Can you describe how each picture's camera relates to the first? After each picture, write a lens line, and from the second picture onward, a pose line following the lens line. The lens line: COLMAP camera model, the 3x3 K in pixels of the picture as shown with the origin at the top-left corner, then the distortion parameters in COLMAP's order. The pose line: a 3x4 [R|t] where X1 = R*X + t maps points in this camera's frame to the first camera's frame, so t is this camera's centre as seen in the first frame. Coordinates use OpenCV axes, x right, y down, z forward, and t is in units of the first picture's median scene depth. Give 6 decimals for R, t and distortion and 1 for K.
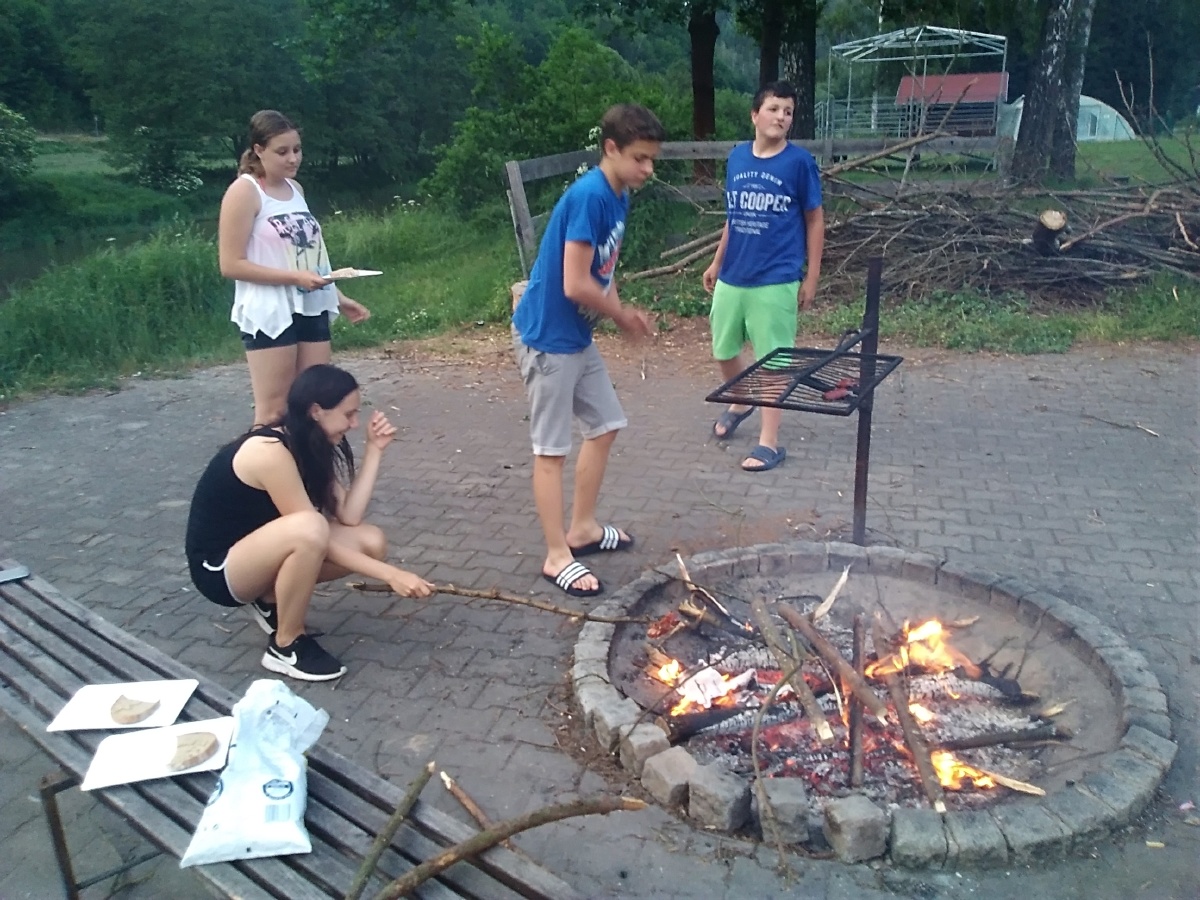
lens RADIAL K [[948.7, 0, 585.5], [0, 948.7, 408.4], [0, 0, 1]] dist [0.068501, -0.089855]
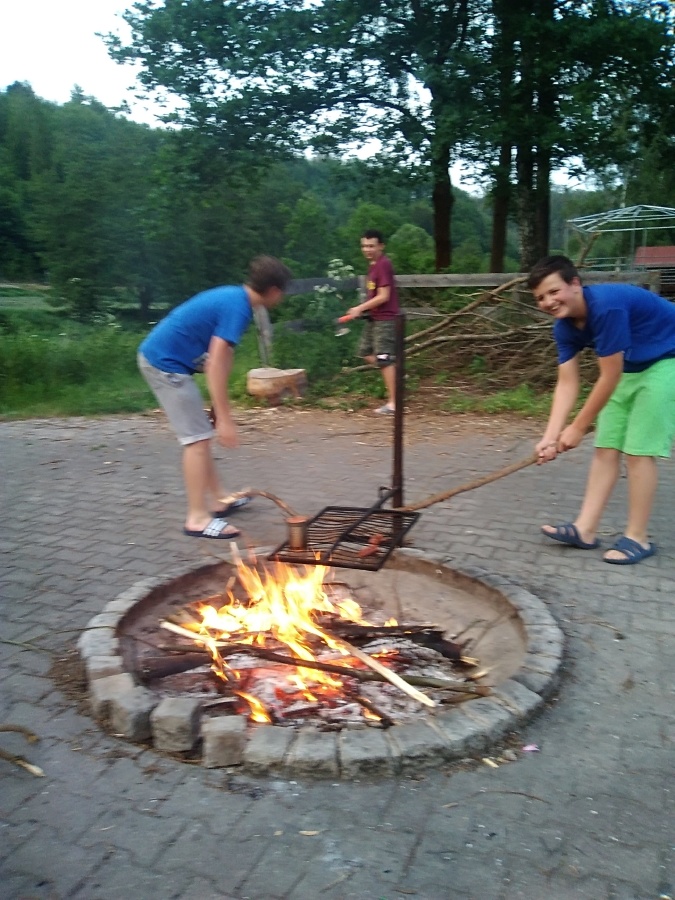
lens RADIAL K [[711.5, 0, 338.6], [0, 711.5, 458.6], [0, 0, 1]] dist [0.068501, -0.089855]
pose [[0.995252, 0.036467, -0.090245, 0.156670], [-0.041187, 0.997849, -0.050999, 0.041592], [0.088191, 0.054474, 0.994613, 0.035291]]
